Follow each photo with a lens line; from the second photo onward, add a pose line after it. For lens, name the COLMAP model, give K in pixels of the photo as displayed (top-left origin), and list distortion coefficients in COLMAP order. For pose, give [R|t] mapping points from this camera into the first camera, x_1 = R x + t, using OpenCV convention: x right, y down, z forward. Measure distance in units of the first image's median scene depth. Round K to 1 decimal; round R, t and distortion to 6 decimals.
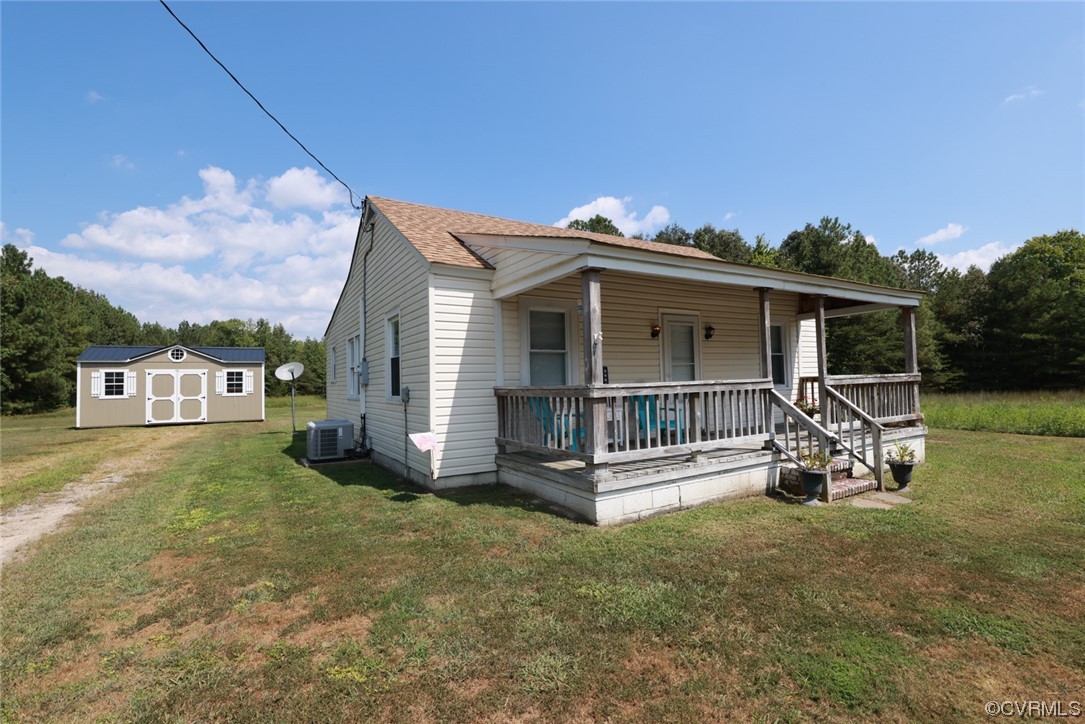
lens RADIAL K [[490.7, 0, 542.5], [0, 490.7, 362.0], [0, 0, 1]] dist [-0.045127, 0.008490]
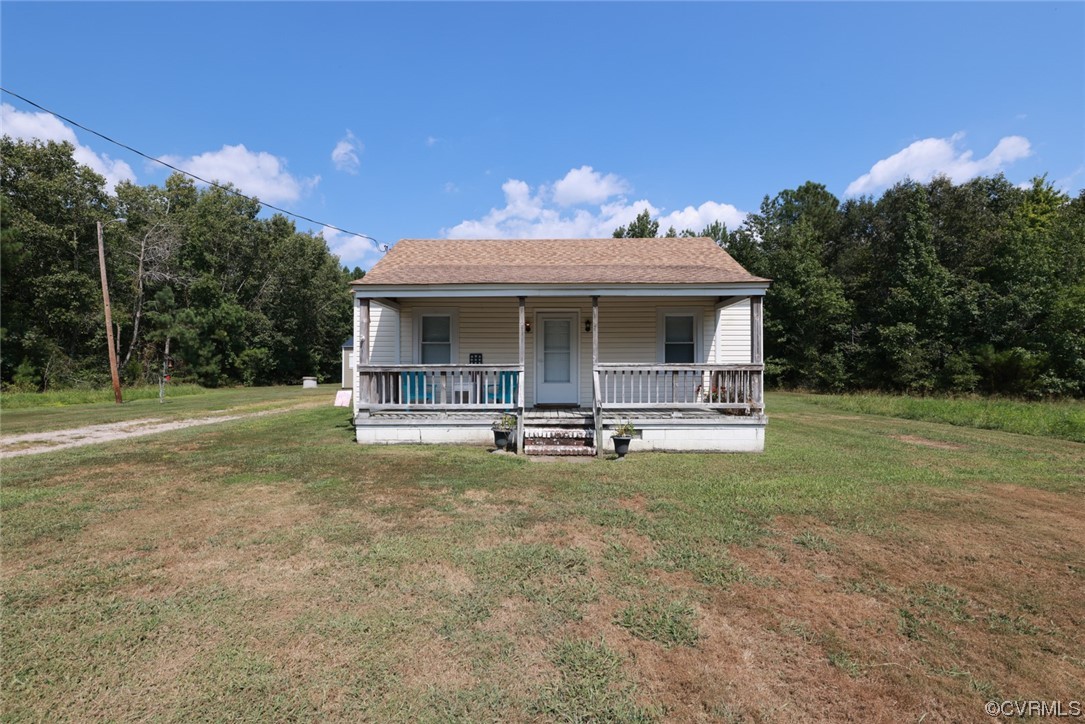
lens RADIAL K [[490.7, 0, 542.5], [0, 490.7, 362.0], [0, 0, 1]] dist [-0.045127, 0.008490]
pose [[0.854529, 0.016277, -0.519148, 1.132434], [0.001571, 0.999423, 0.033921, -0.014534], [0.519401, -0.029802, 0.854011, -0.115178]]
